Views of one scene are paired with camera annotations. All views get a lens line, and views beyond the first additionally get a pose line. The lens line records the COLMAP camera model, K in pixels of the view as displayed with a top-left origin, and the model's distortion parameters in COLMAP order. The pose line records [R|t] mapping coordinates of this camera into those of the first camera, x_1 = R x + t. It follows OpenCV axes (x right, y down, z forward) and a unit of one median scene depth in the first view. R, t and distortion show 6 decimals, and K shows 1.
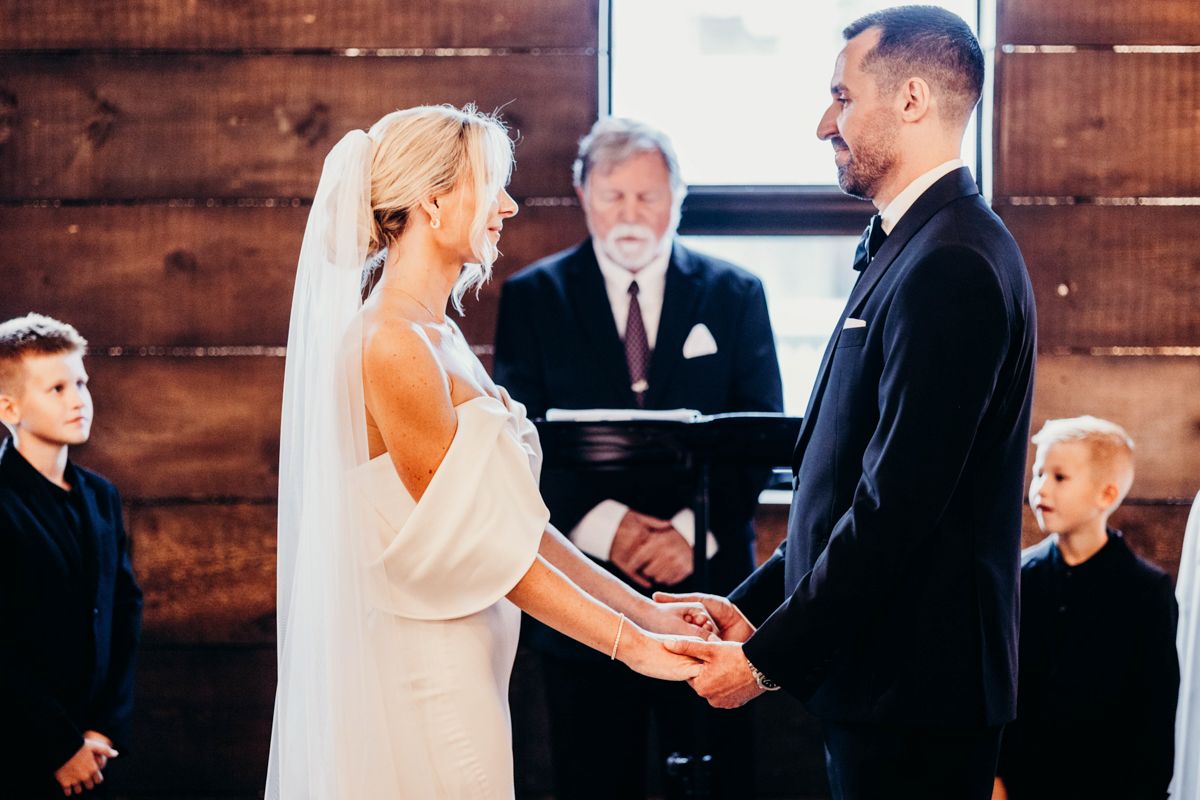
lens RADIAL K [[2860.9, 0, 600.0], [0, 2860.9, 400.0], [0, 0, 1]] dist [0.123802, -0.683336]
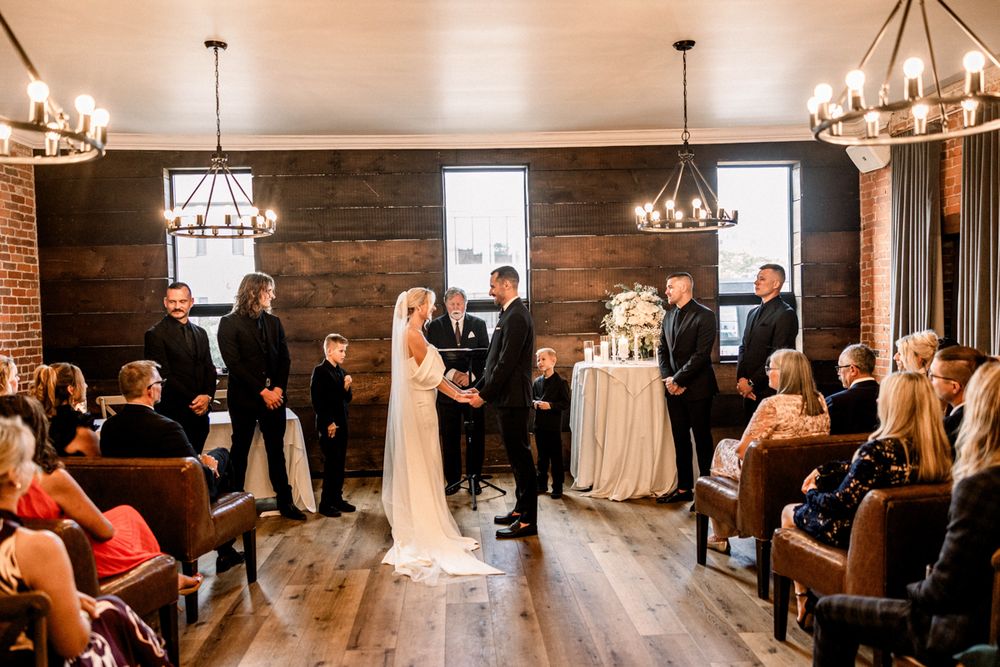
lens RADIAL K [[731.8, 0, 500.0], [0, 731.8, 333.5], [0, 0, 1]] dist [0.000705, 0.000332]
pose [[0.995657, -0.025167, 0.089633, -0.019386], [0.027311, 0.999368, -0.022775, 0.005740], [-0.089003, 0.025124, 0.995714, -0.167930]]
